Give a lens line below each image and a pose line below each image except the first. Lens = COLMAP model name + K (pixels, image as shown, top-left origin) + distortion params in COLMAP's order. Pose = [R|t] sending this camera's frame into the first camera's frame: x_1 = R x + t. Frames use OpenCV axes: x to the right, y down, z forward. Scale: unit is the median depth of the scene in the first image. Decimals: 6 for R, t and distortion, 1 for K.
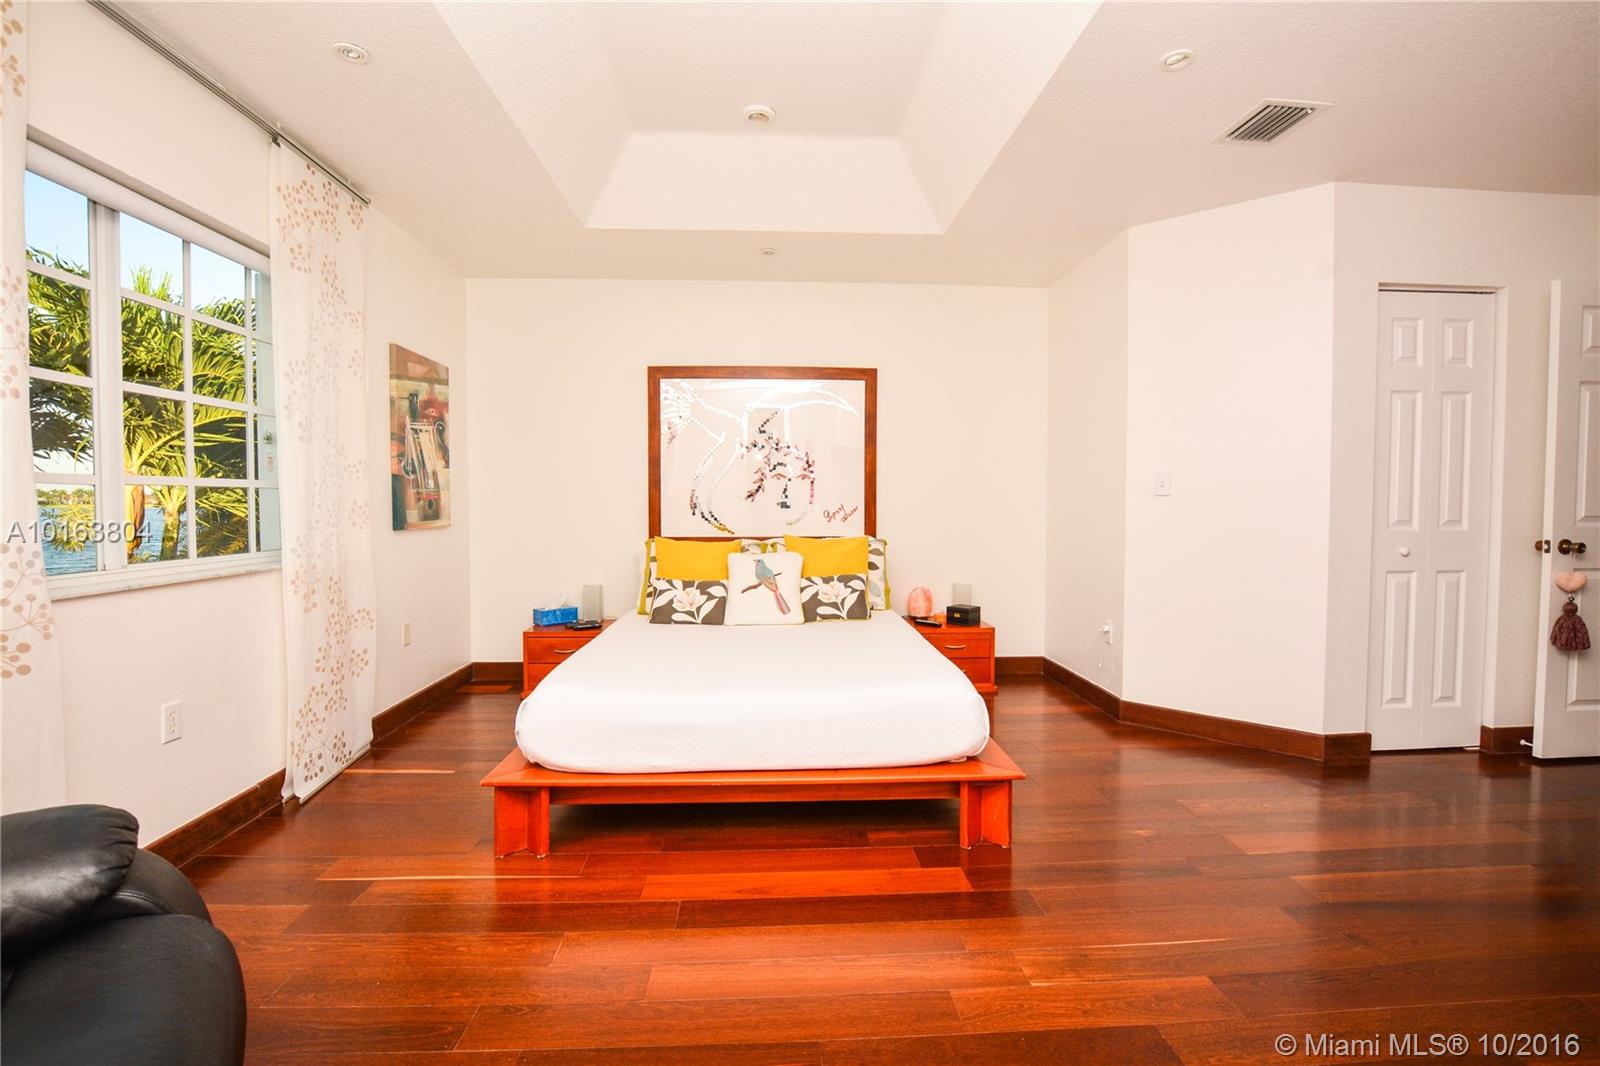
lens RADIAL K [[716.9, 0, 800.0], [0, 716.9, 533.0], [0, 0, 1]] dist [-0.038375, 0.006272]
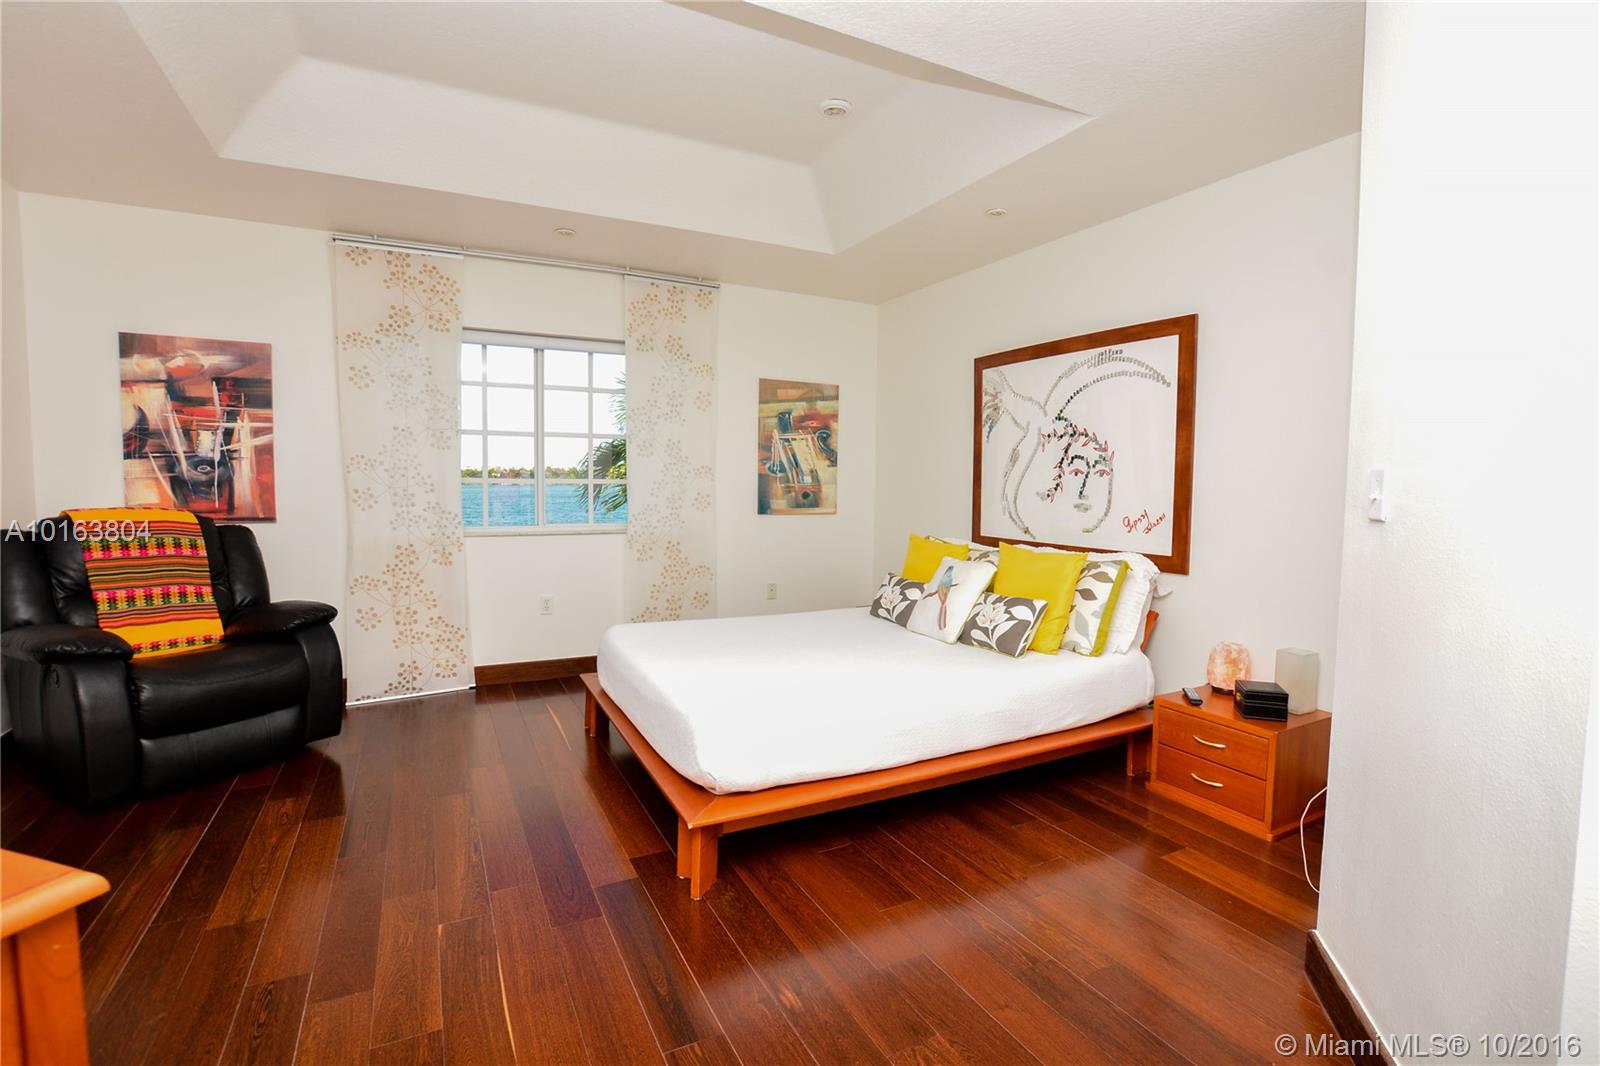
lens RADIAL K [[716.9, 0, 800.0], [0, 716.9, 533.0], [0, 0, 1]] dist [-0.038375, 0.006272]
pose [[0.423300, 0.073480, -0.903005, 0.692860], [-0.052841, 0.997011, 0.056360, -0.047258], [0.904447, 0.023859, 0.425918, 0.453765]]
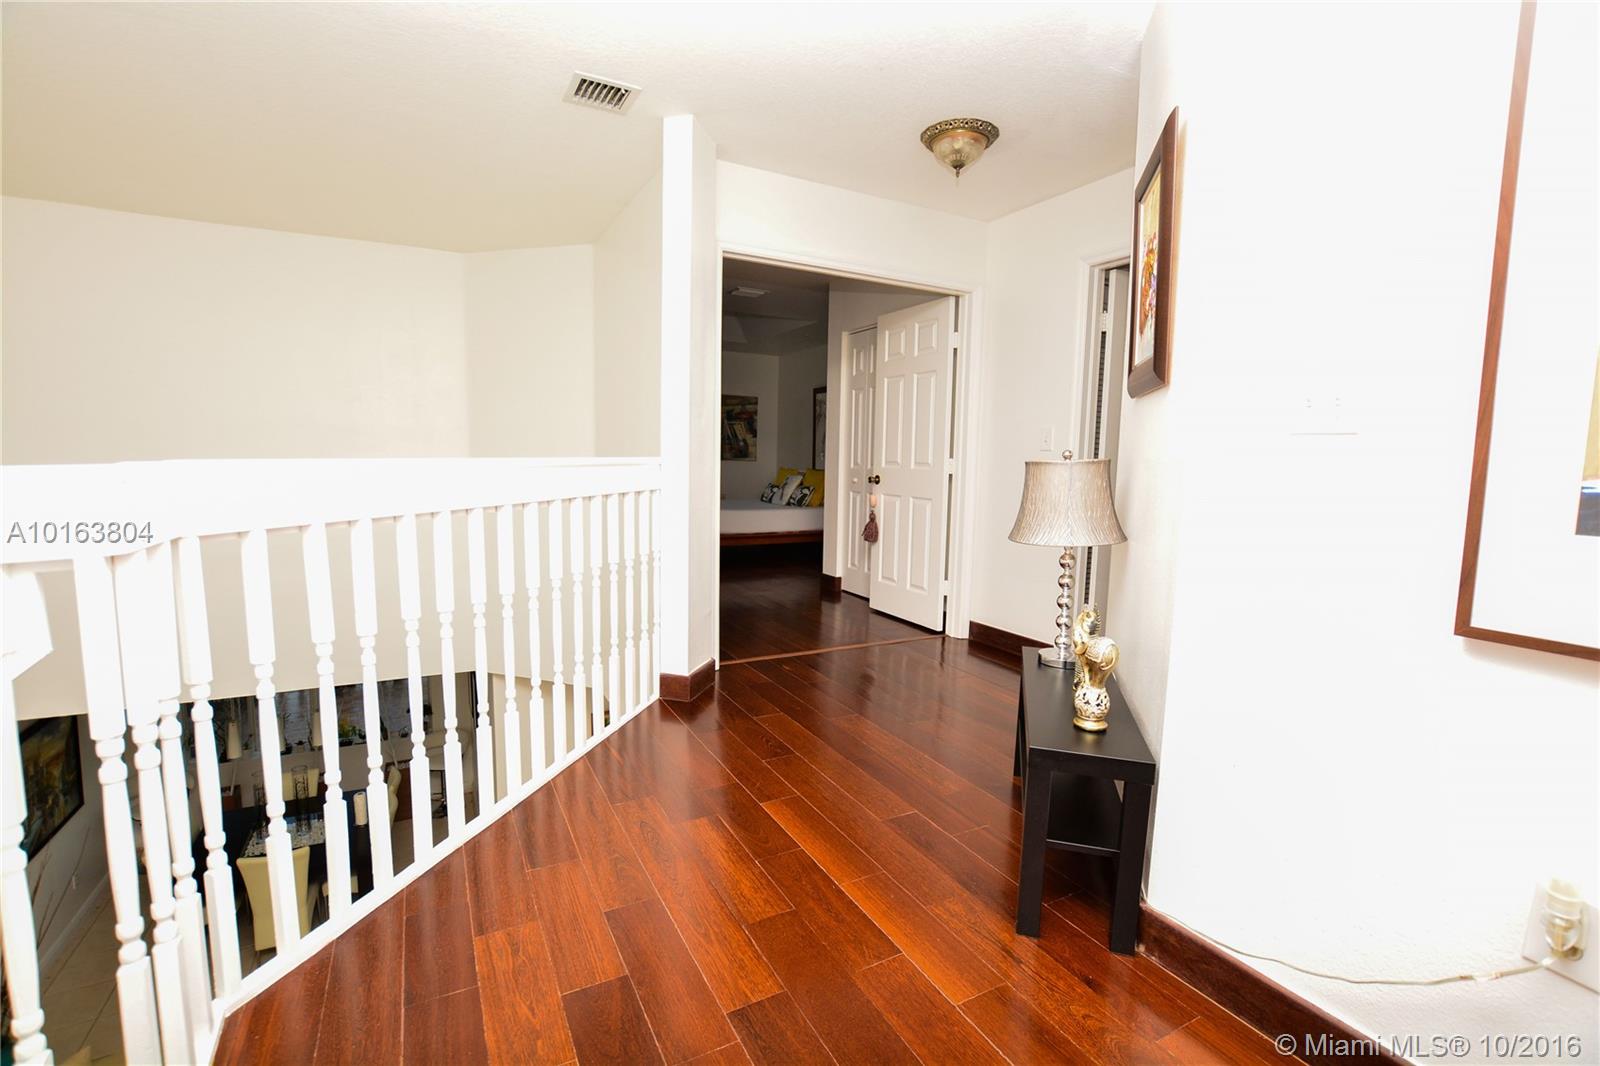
lens RADIAL K [[716.9, 0, 800.0], [0, 716.9, 533.0], [0, 0, 1]] dist [-0.038375, 0.006272]
pose [[0.433034, 0.111265, -0.894484, 2.071191], [-0.062826, 0.993664, 0.093187, -0.002425], [0.899185, 0.015843, 0.437281, 0.043548]]
